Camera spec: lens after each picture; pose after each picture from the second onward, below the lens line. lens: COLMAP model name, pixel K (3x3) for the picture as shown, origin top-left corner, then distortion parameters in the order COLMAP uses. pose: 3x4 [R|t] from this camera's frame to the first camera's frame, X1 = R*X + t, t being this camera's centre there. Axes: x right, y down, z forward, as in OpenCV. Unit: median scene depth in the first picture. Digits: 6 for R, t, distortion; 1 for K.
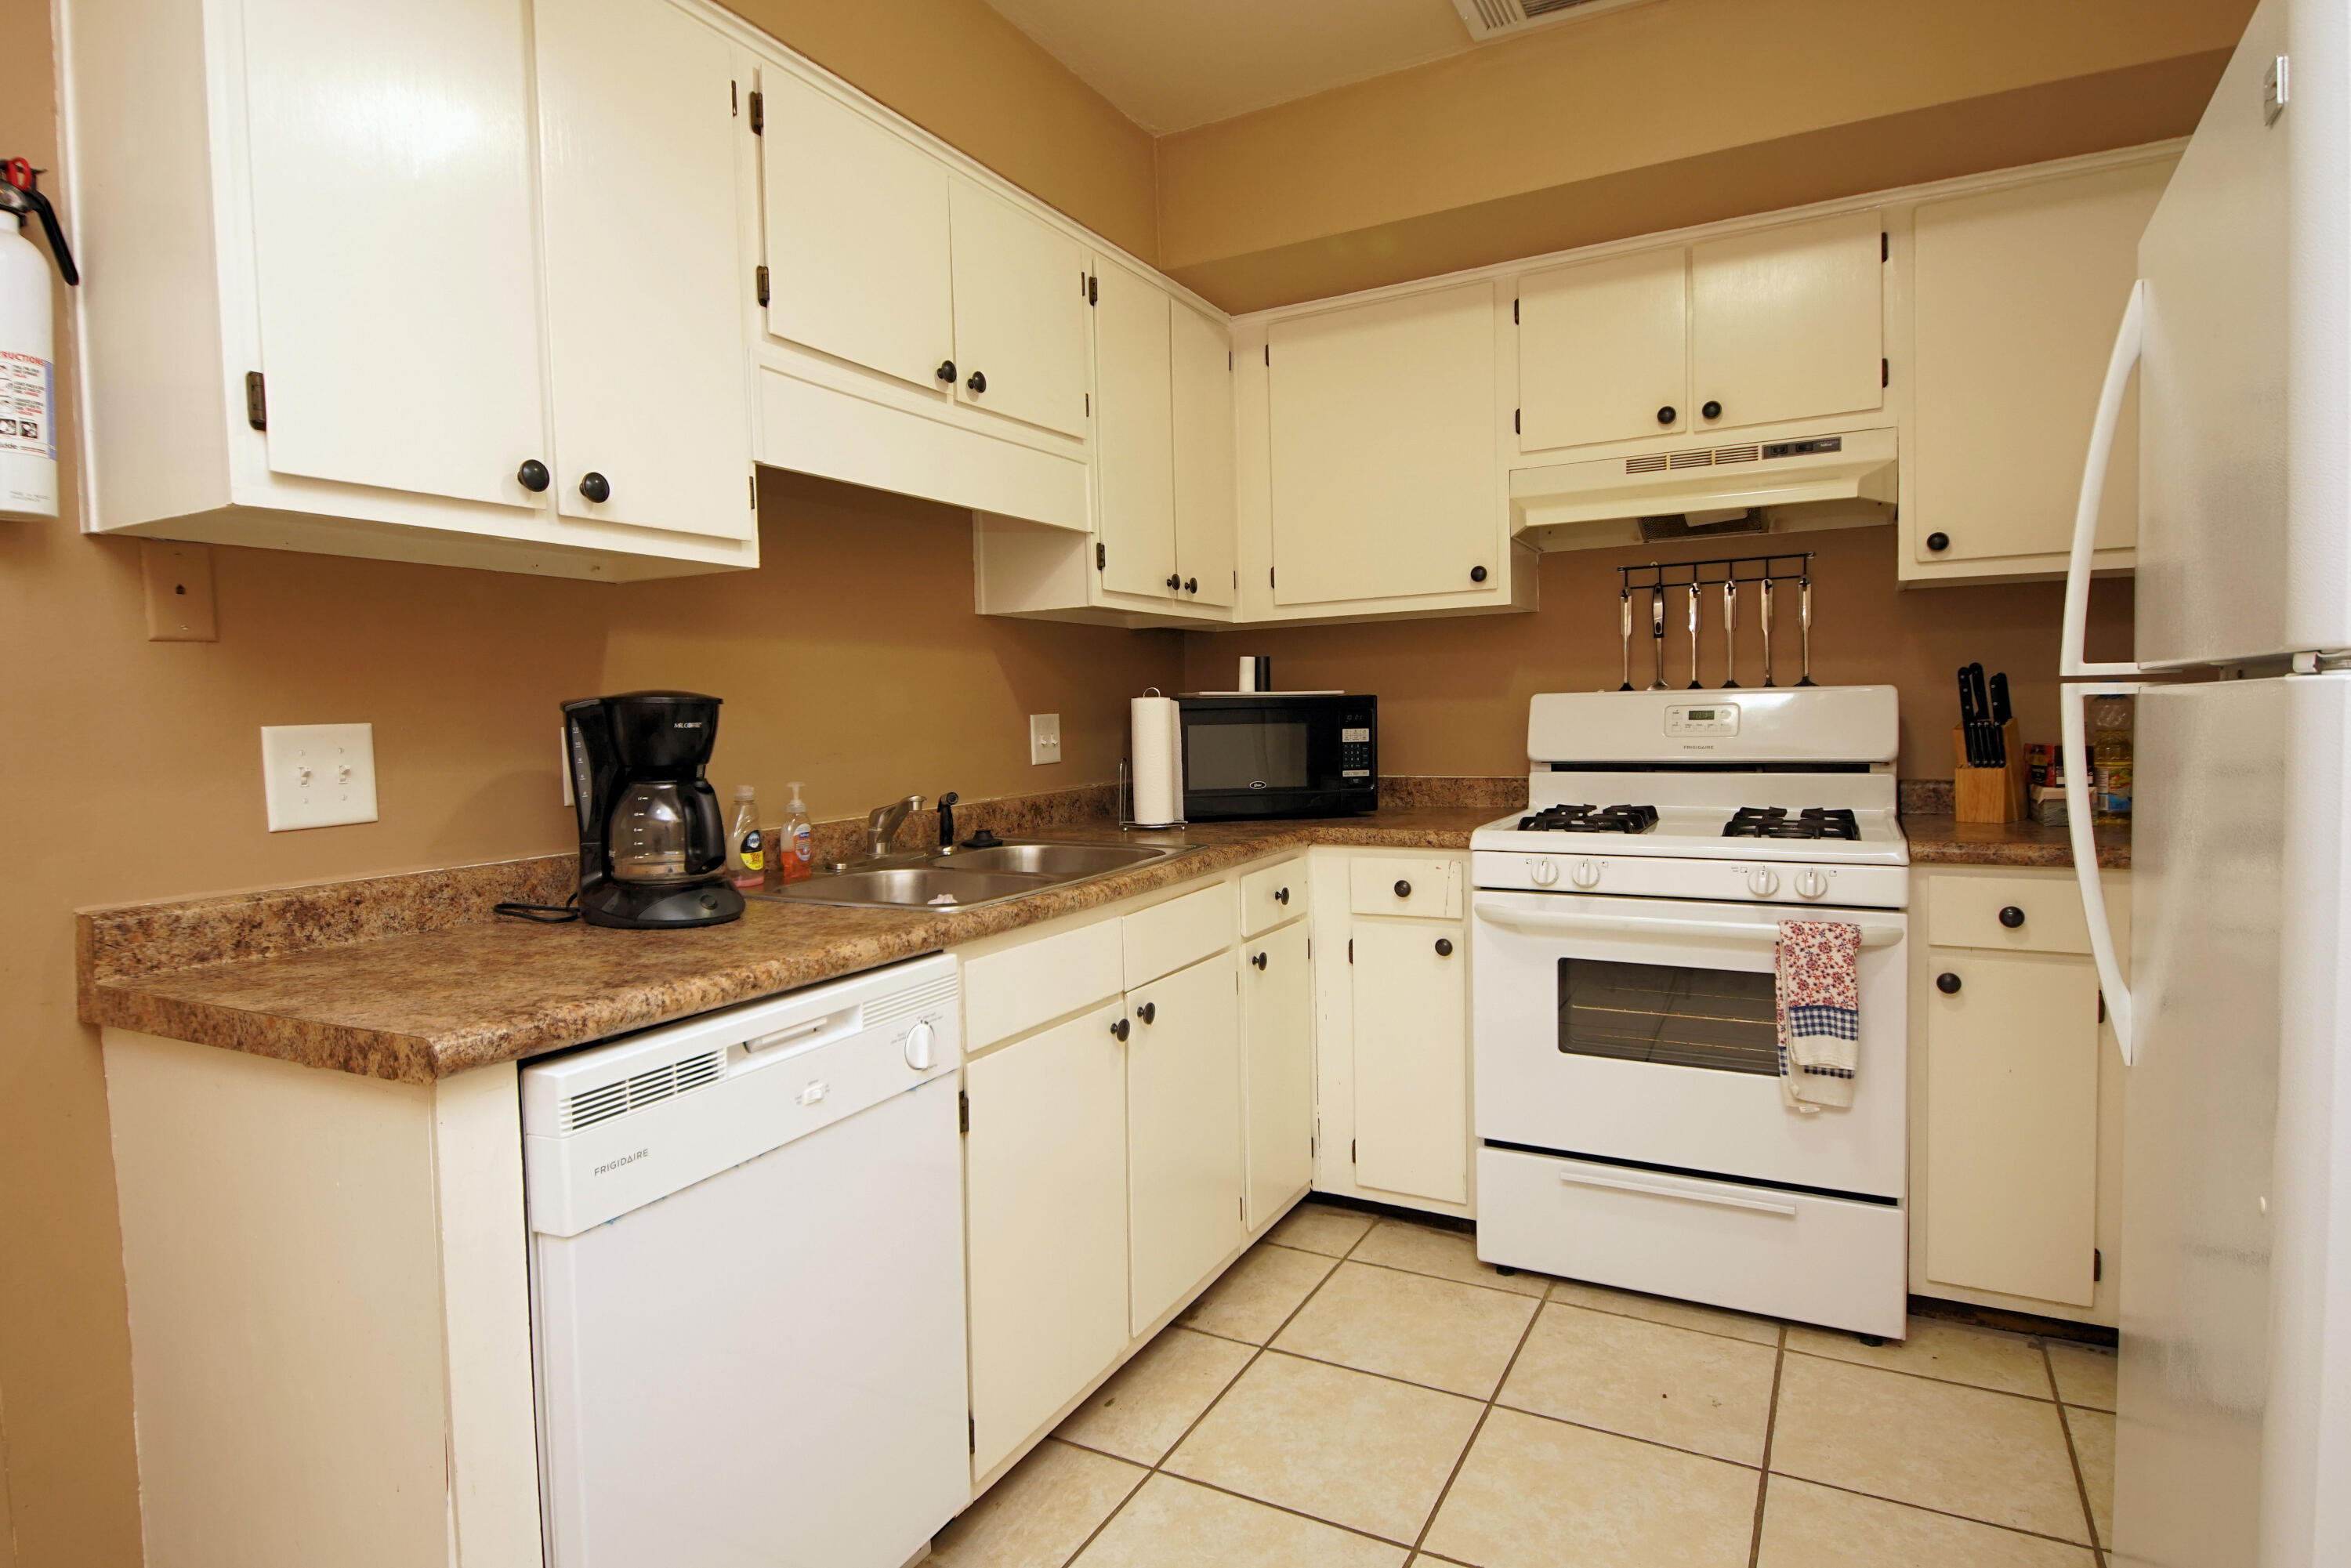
lens RADIAL K [[1258.4, 0, 1154.5], [0, 1258.4, 772.2], [0, 0, 1]] dist [0.039626, -0.036831]
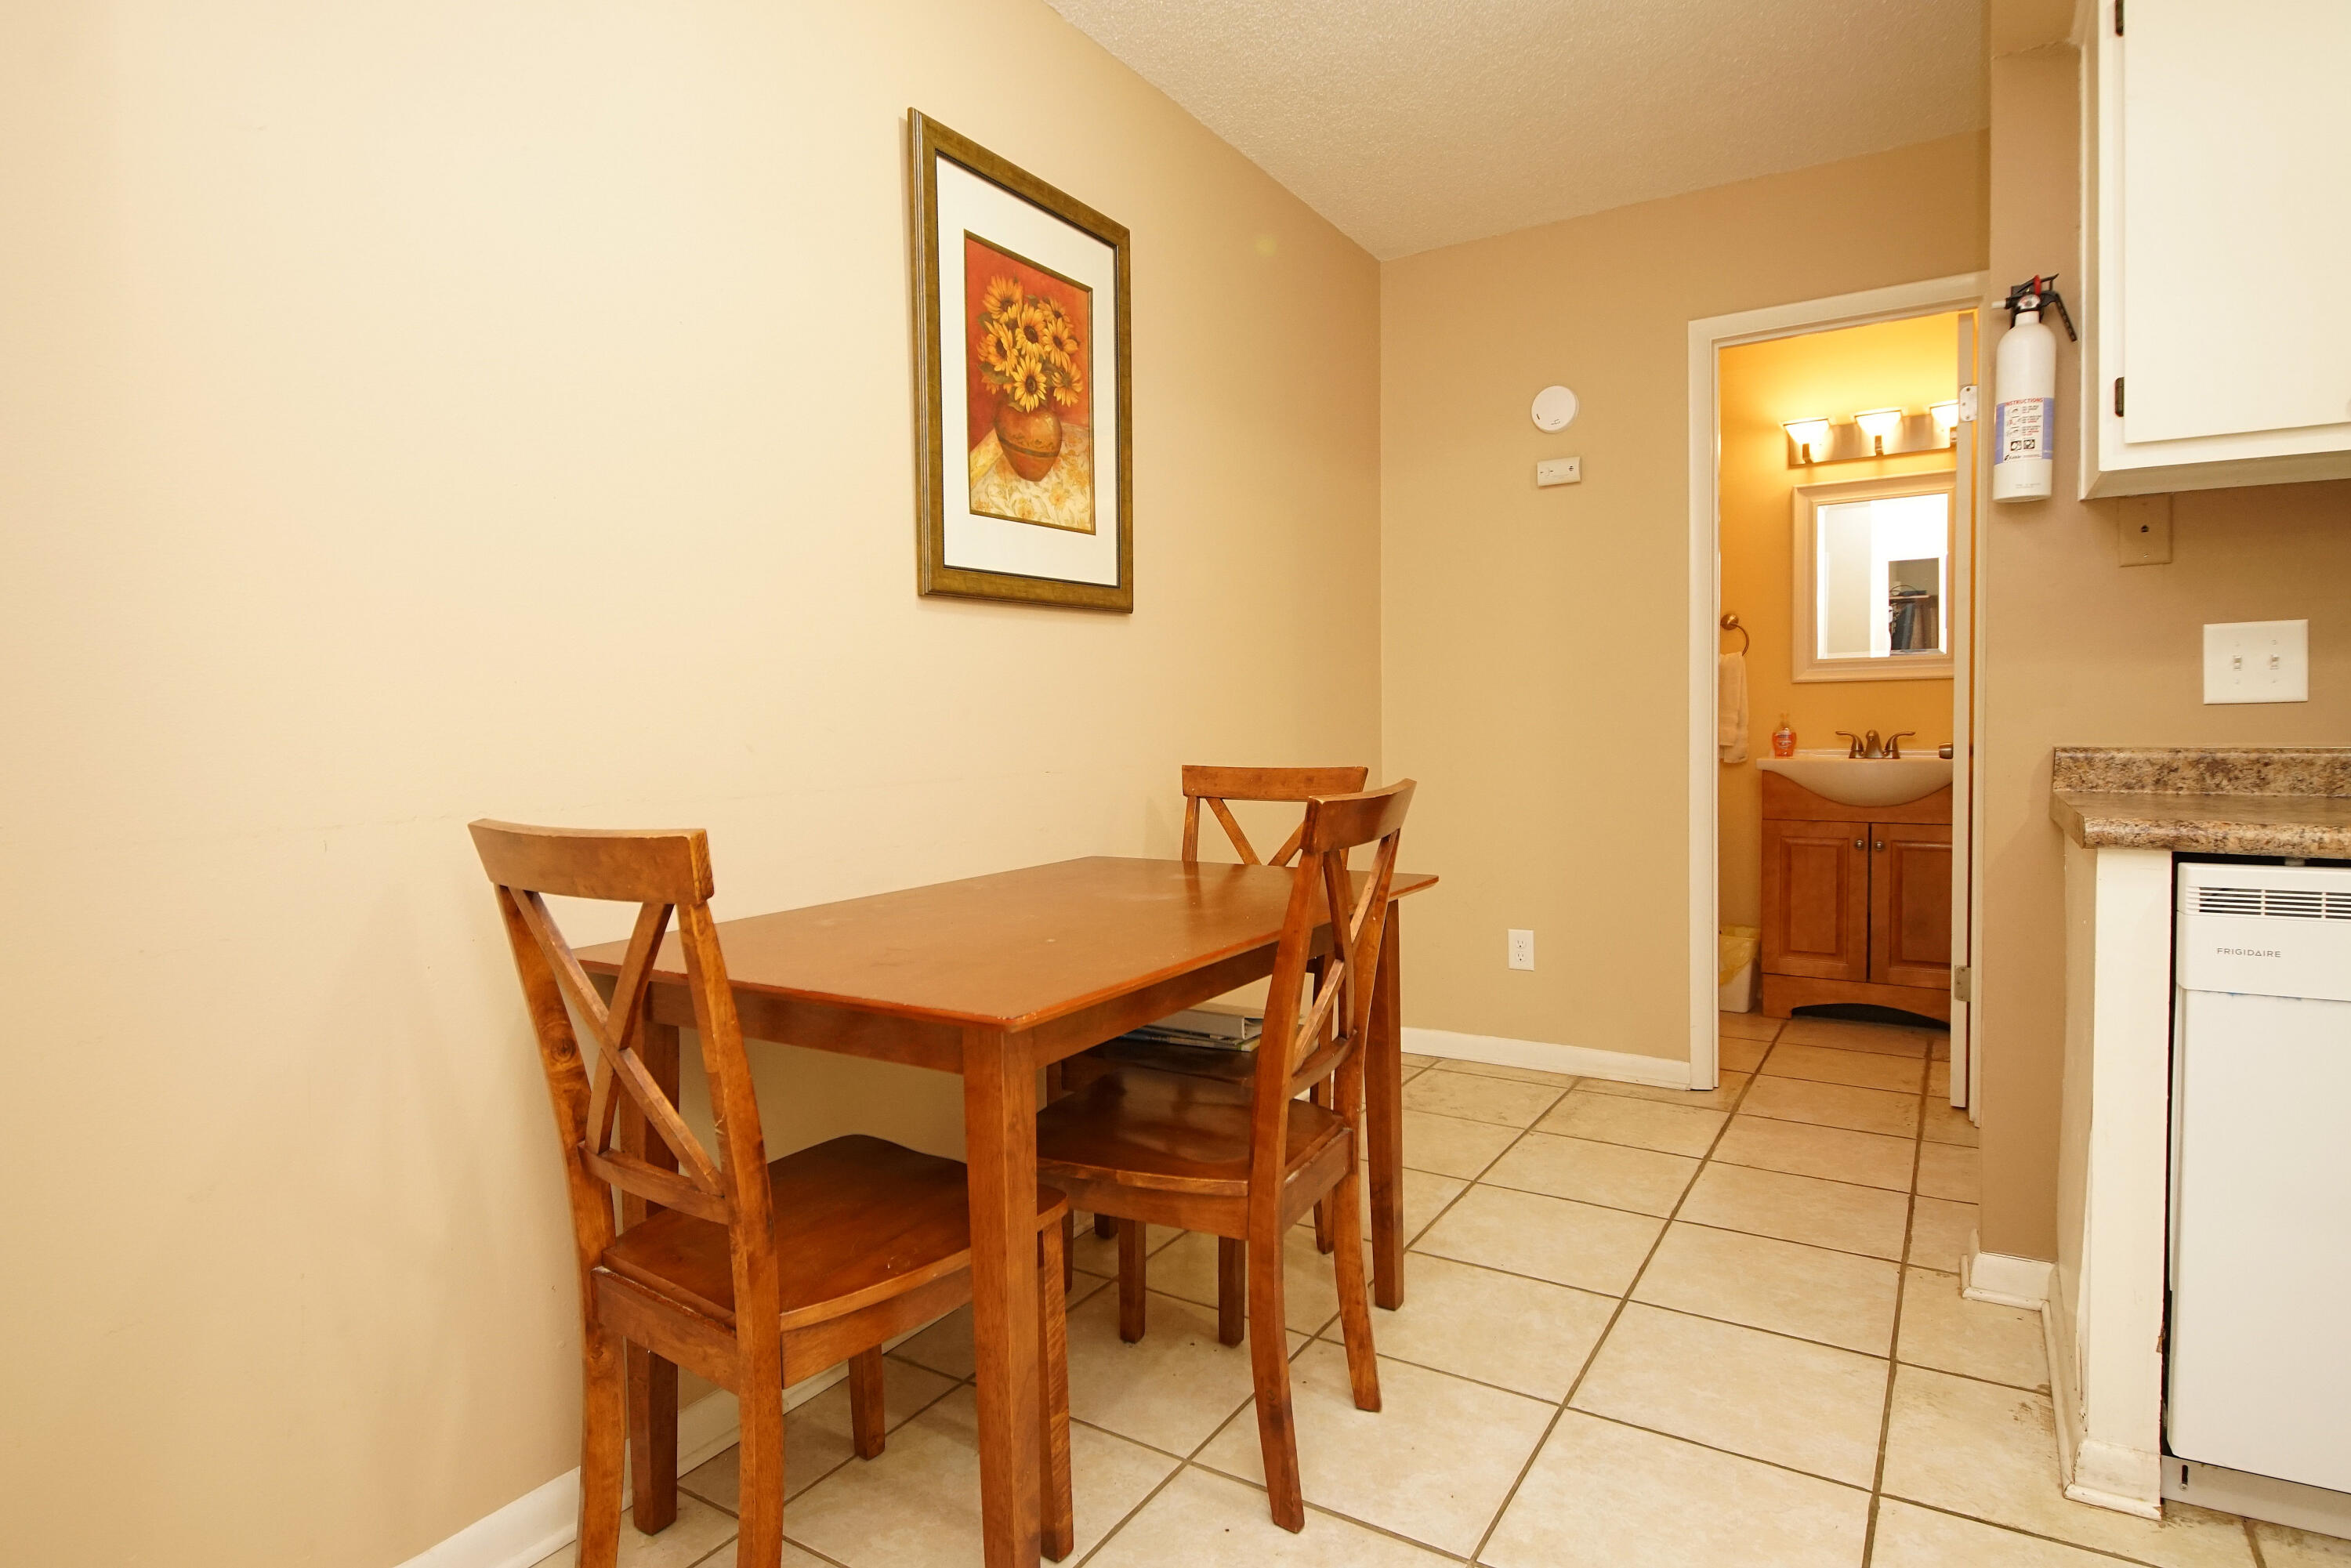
lens RADIAL K [[1258.4, 0, 1154.5], [0, 1258.4, 772.2], [0, 0, 1]] dist [0.039626, -0.036831]
pose [[-0.061923, 0.070267, -0.995604, 0.451311], [-0.030522, 0.996919, 0.072258, 0.035971], [0.997614, 0.034862, -0.059588, -0.007176]]
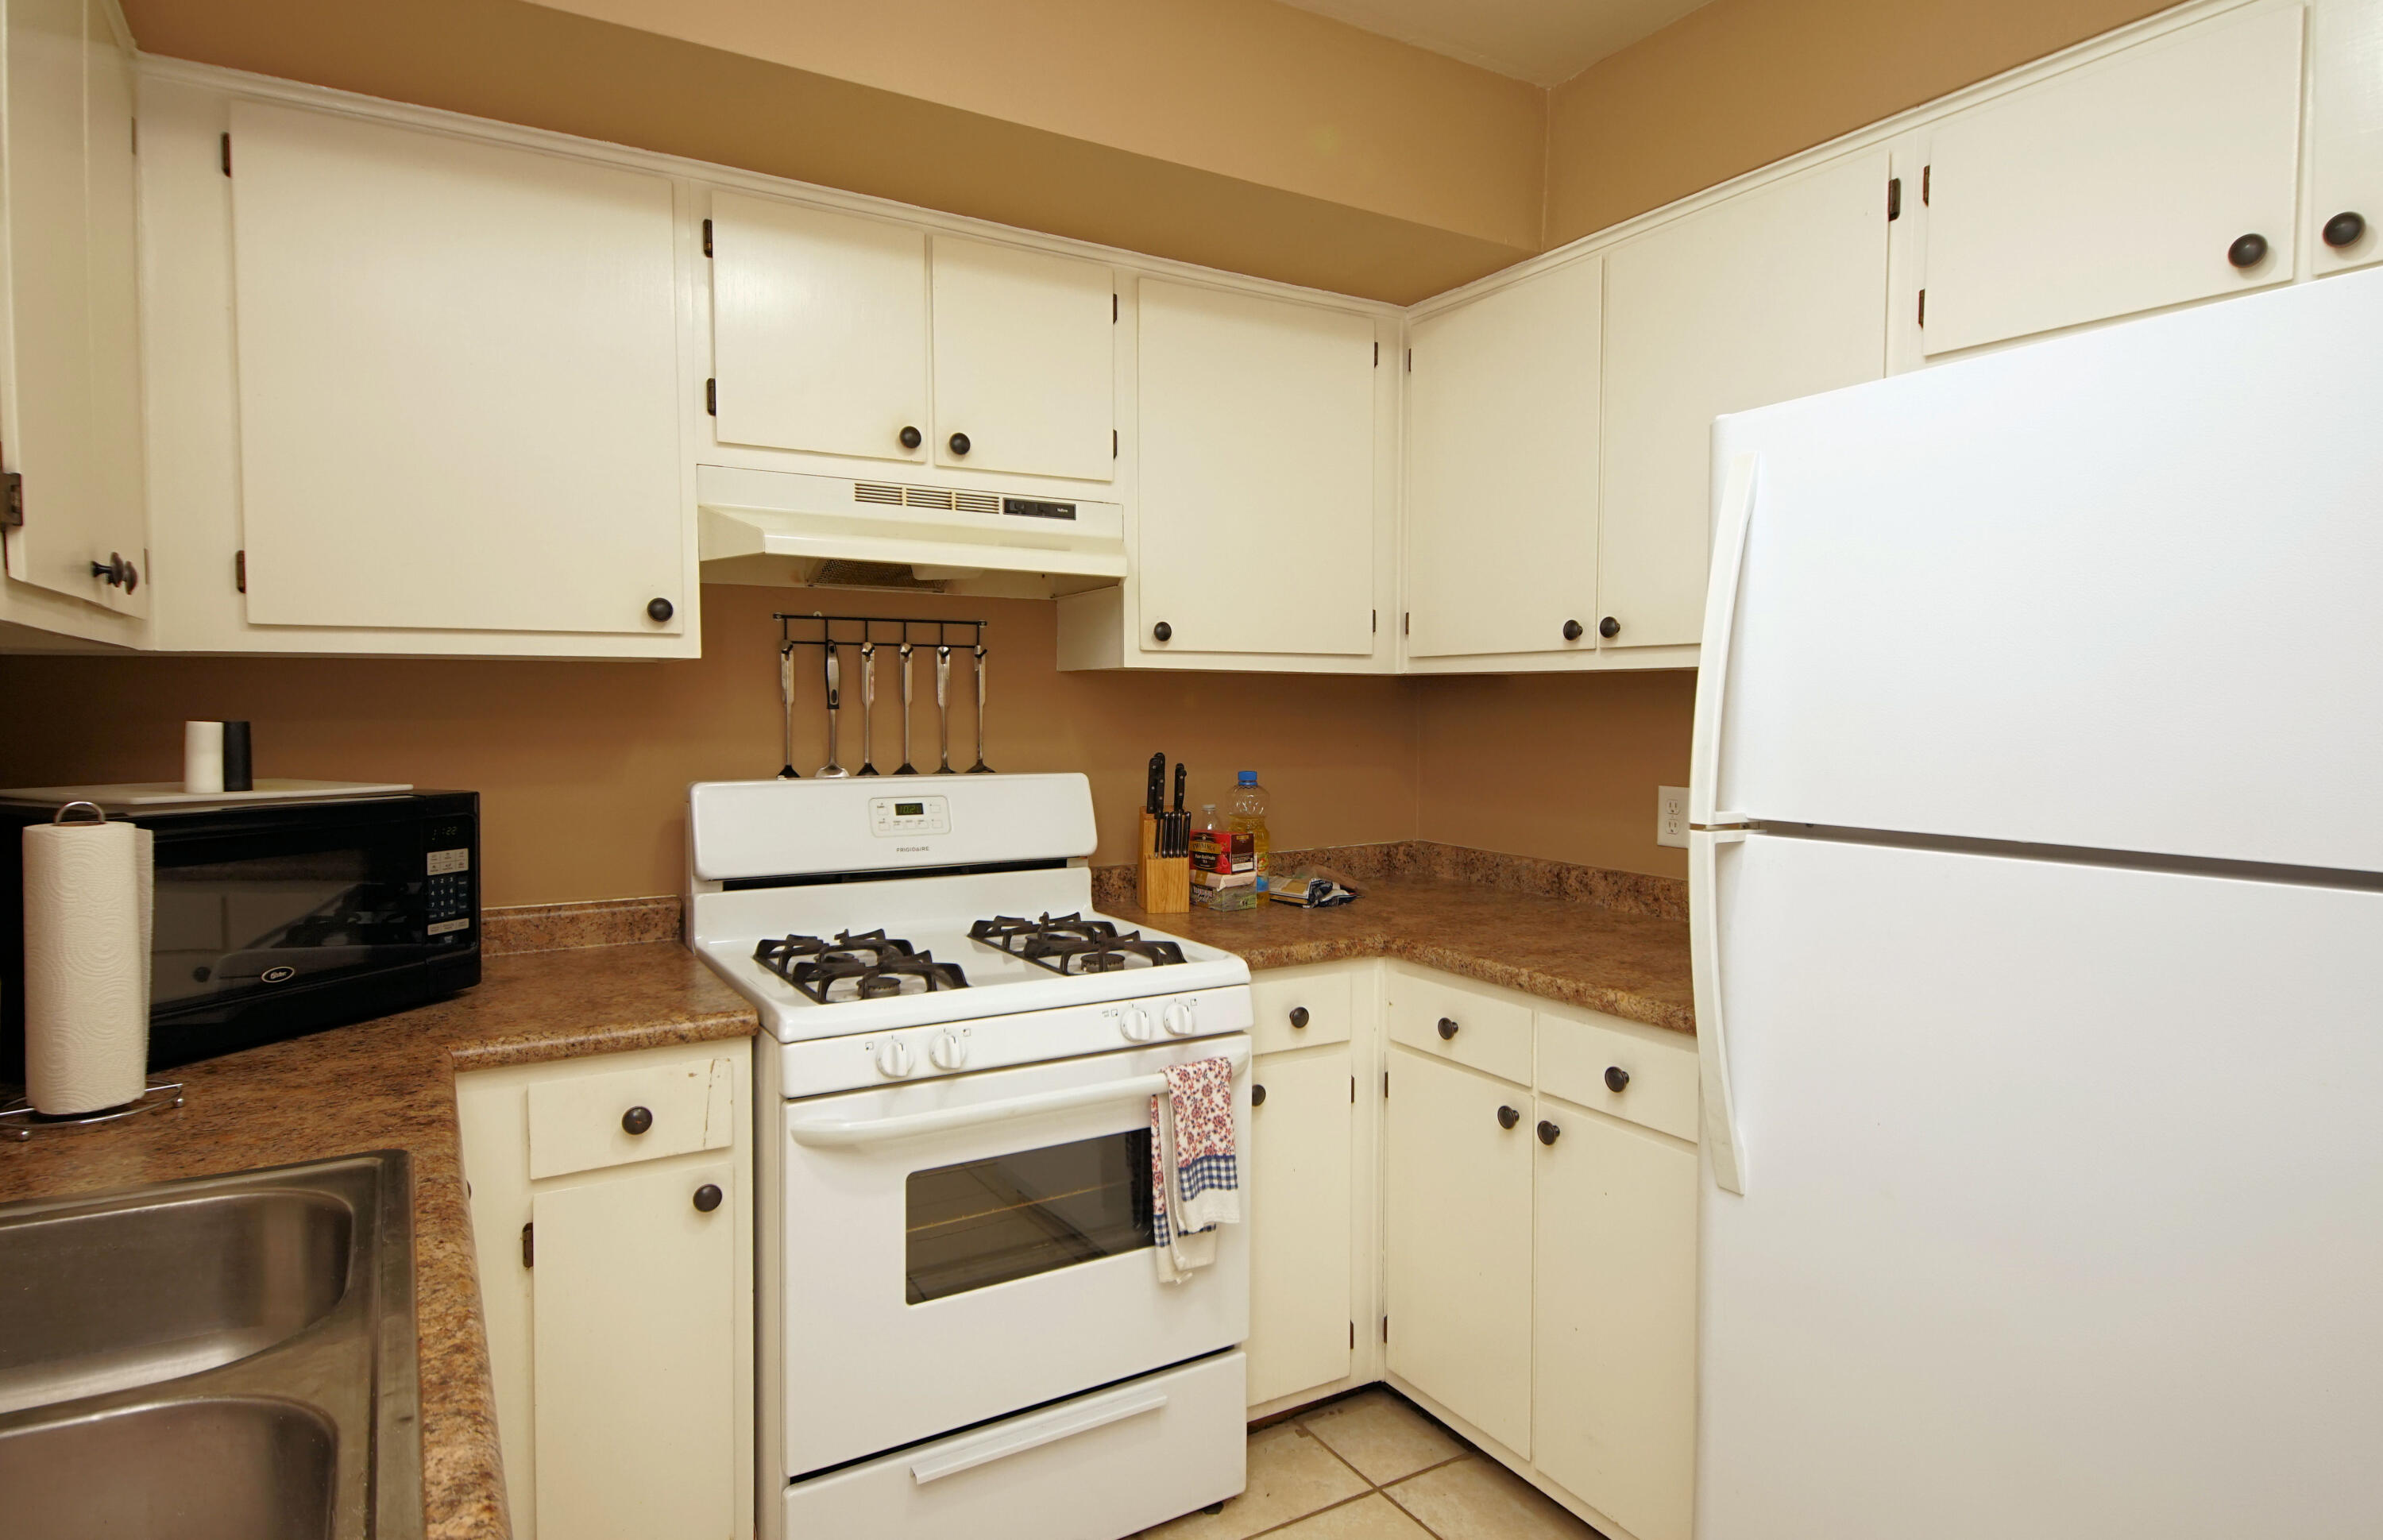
lens RADIAL K [[1300.1, 0, 1173.3], [0, 1300.1, 761.2], [0, 0, 1]] dist [0.036839, -0.034185]
pose [[0.510346, -0.011762, 0.859889, -0.241660], [0.027582, 0.999616, -0.002696, -0.082275], [-0.859527, 0.025093, 0.510474, 0.505485]]
